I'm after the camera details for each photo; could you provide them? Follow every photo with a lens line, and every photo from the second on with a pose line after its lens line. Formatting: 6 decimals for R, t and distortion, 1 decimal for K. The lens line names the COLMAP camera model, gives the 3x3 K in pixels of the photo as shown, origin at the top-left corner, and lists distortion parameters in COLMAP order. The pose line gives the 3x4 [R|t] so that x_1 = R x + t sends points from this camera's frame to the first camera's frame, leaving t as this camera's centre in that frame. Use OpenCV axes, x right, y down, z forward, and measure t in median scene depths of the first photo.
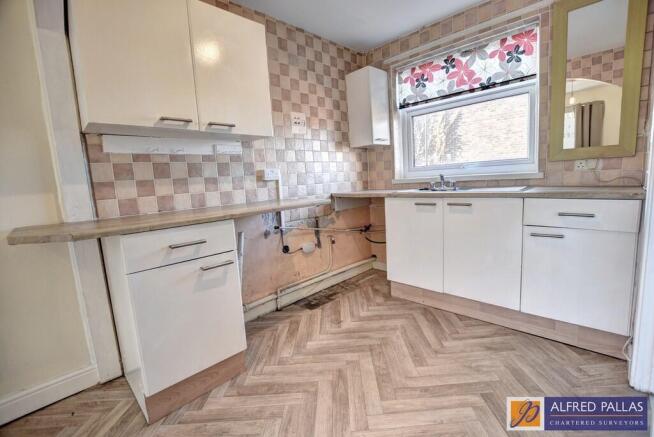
lens RADIAL K [[296.6, 0, 327.6], [0, 296.6, 217.7], [0, 0, 1]] dist [-0.024235, -0.000425]
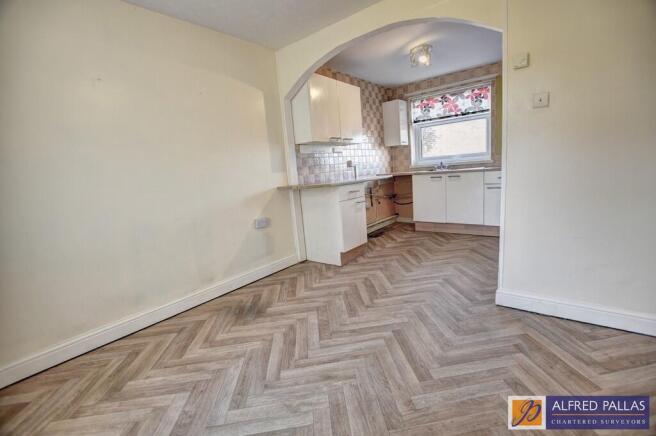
lens RADIAL K [[297.5, 0, 327.5], [0, 297.5, 219.1], [0, 0, 1]] dist [-0.024235, -0.000425]
pose [[0.994515, -0.036662, 0.097954, -0.491984], [0.033577, 0.998892, 0.032961, 0.119802], [-0.099054, -0.029491, 0.994645, -0.739494]]
